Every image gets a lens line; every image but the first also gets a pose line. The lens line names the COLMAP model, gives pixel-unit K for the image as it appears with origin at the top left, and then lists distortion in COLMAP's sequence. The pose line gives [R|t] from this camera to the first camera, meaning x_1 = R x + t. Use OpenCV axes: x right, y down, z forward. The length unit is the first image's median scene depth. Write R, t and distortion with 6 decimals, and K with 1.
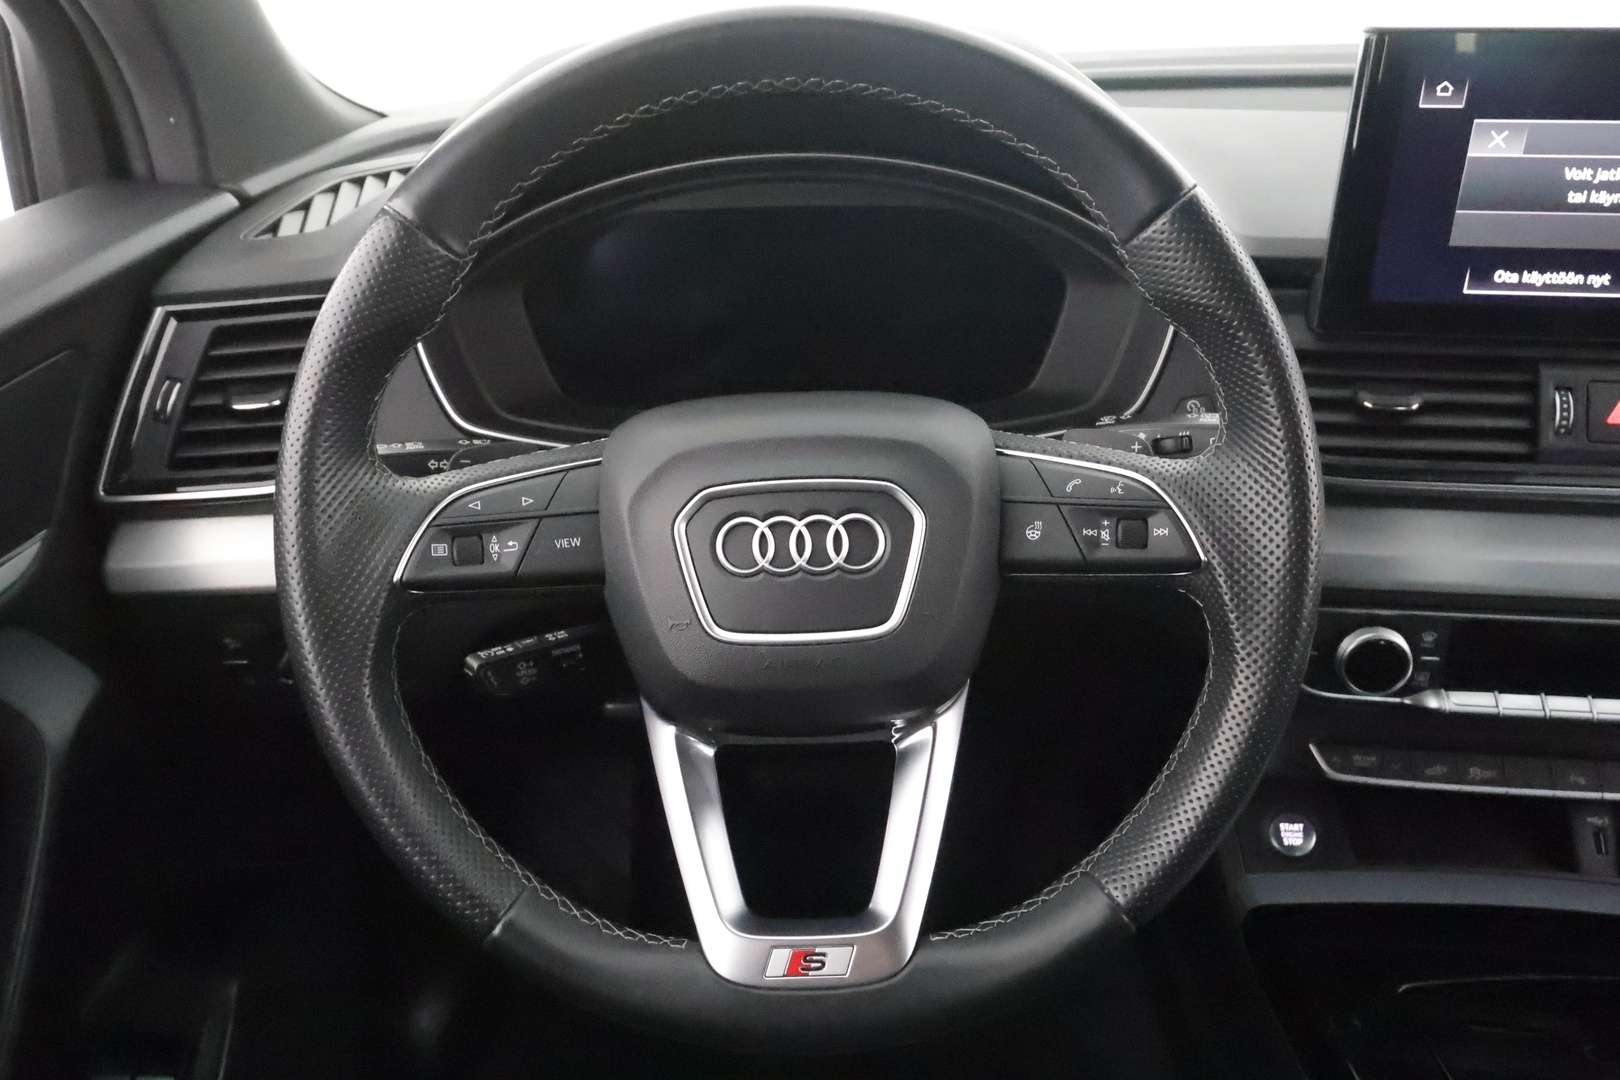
lens RADIAL K [[1230.8, 0, 810.0], [0, 1230.8, 540.0], [0, 0, 1]] dist [0.001132, 0.003994]
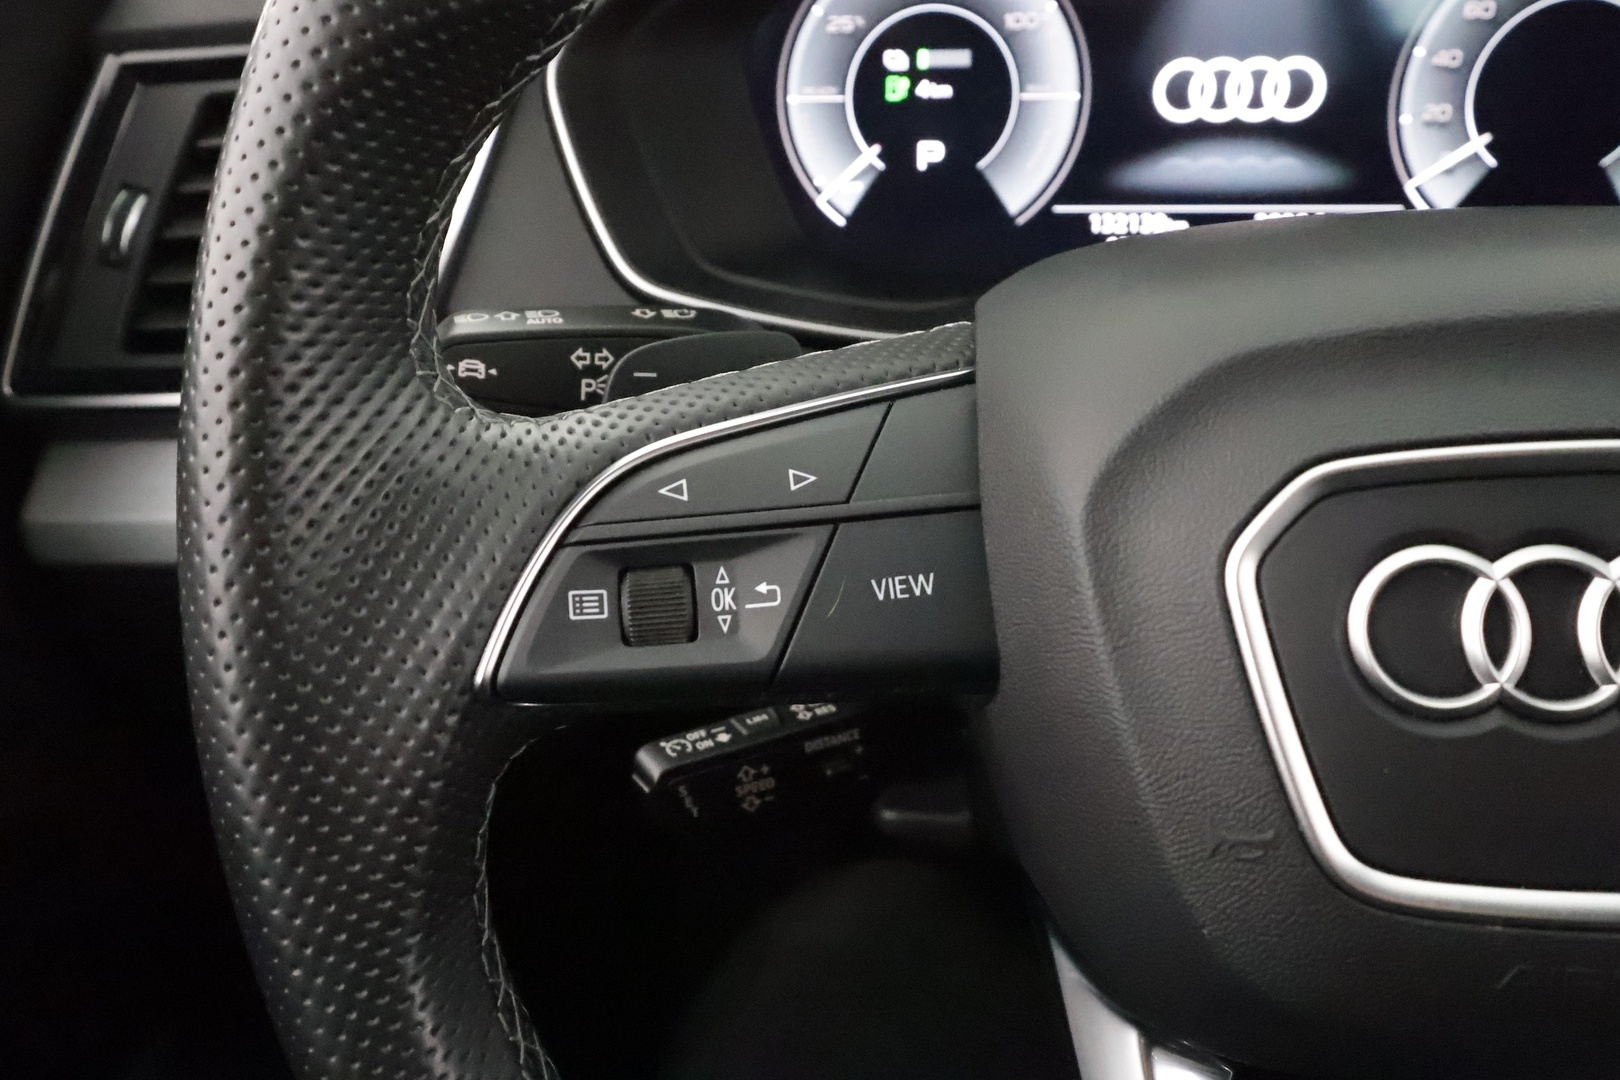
lens RADIAL K [[1293.0, 0, 810.0], [0, 1293.0, 540.0], [0, 0, 1]] dist [-0.005691, 0.036164]
pose [[0.992156, 0.023104, -0.122856, -0.177418], [-0.012906, 0.996452, 0.083165, -0.047723], [0.124342, -0.080927, 0.988934, 0.591868]]
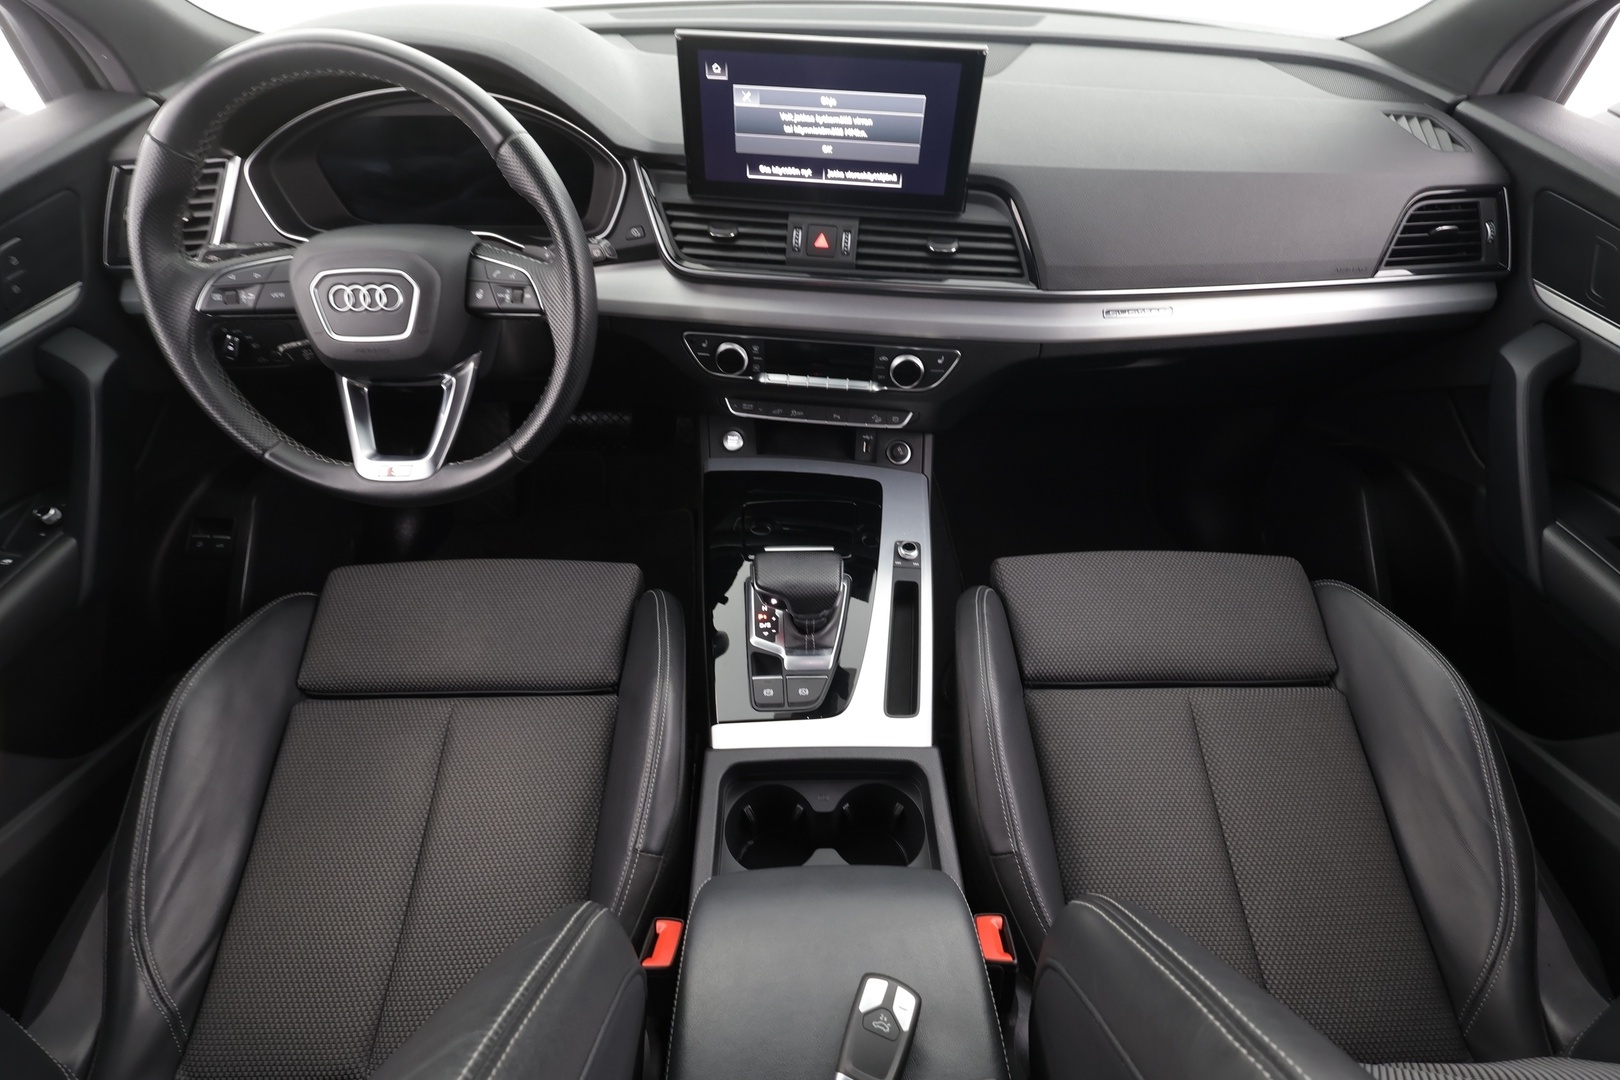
lens RADIAL K [[758.4, 0, 810.0], [0, 758.4, 540.0], [0, 0, 1]] dist [0.002296, 0.000042]
pose [[0.999677, 0.014358, 0.020967, 0.785110], [-0.020176, 0.950065, 0.311400, -0.025220], [-0.015449, -0.311723, 0.950048, -0.516206]]
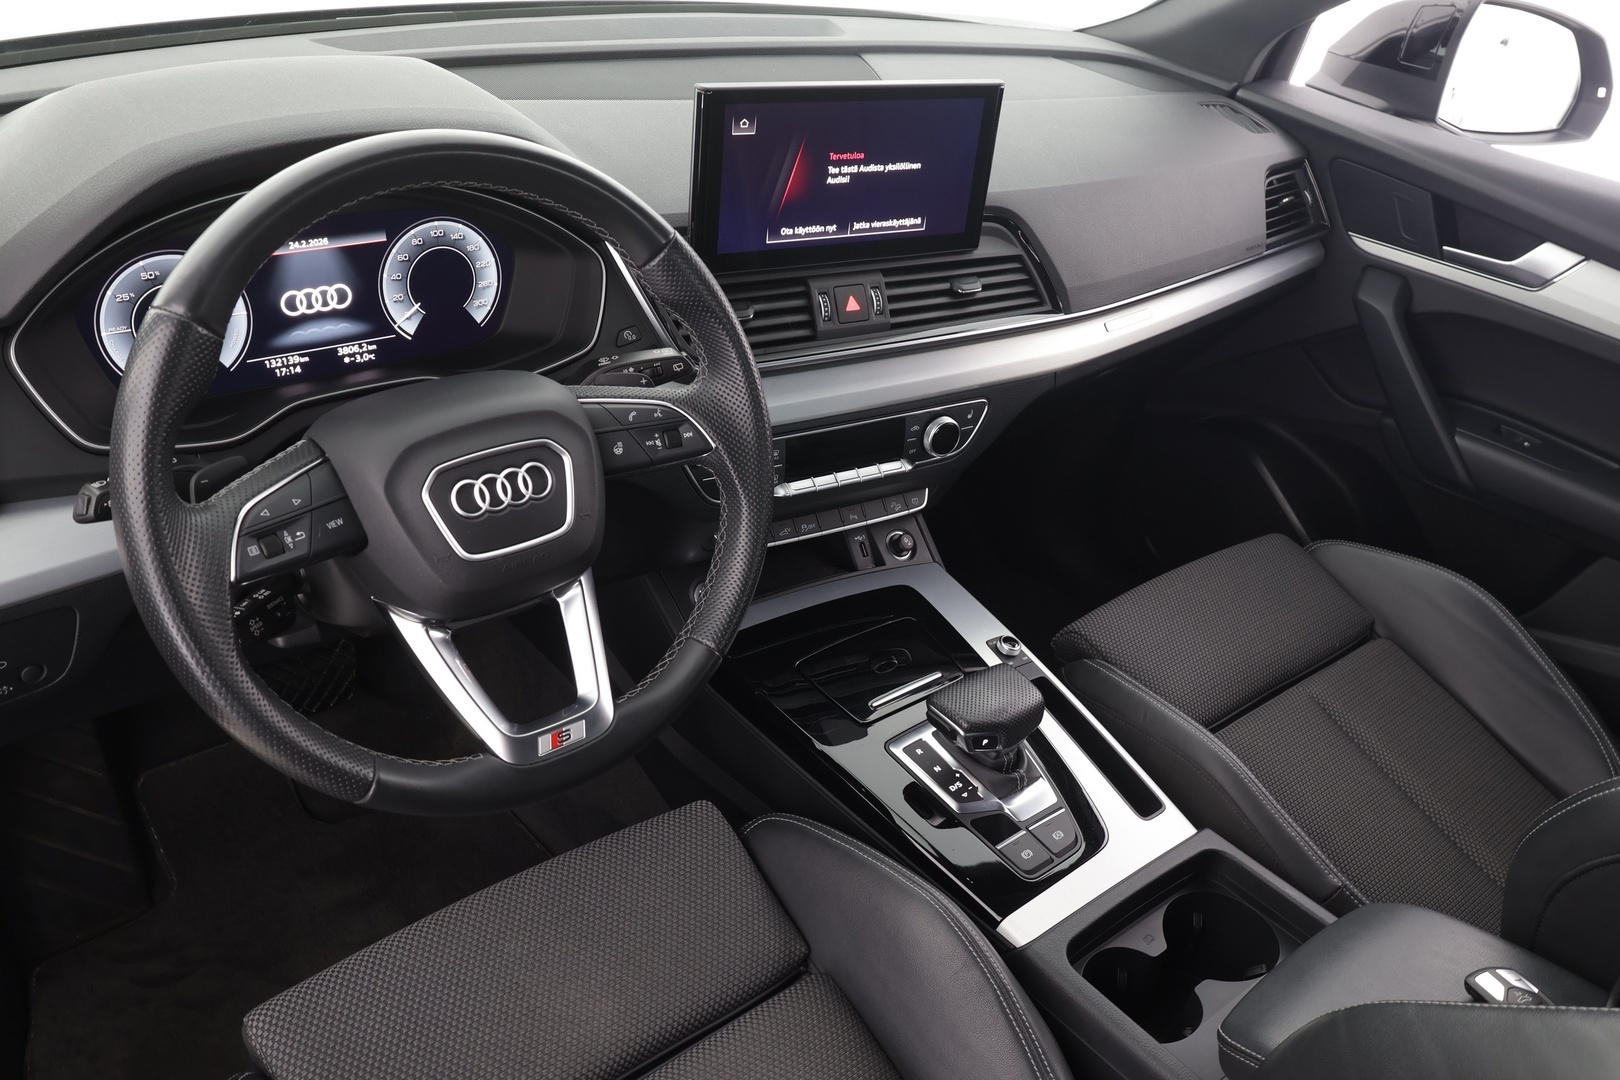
lens RADIAL K [[1293.0, 0, 810.0], [0, 1293.0, 540.0], [0, 0, 1]] dist [-0.005691, 0.036164]
pose [[0.779610, -0.245673, 0.576066, -0.640315], [0.160745, 0.967526, 0.195076, -0.184678], [-0.605284, -0.059484, 0.793784, -0.524197]]
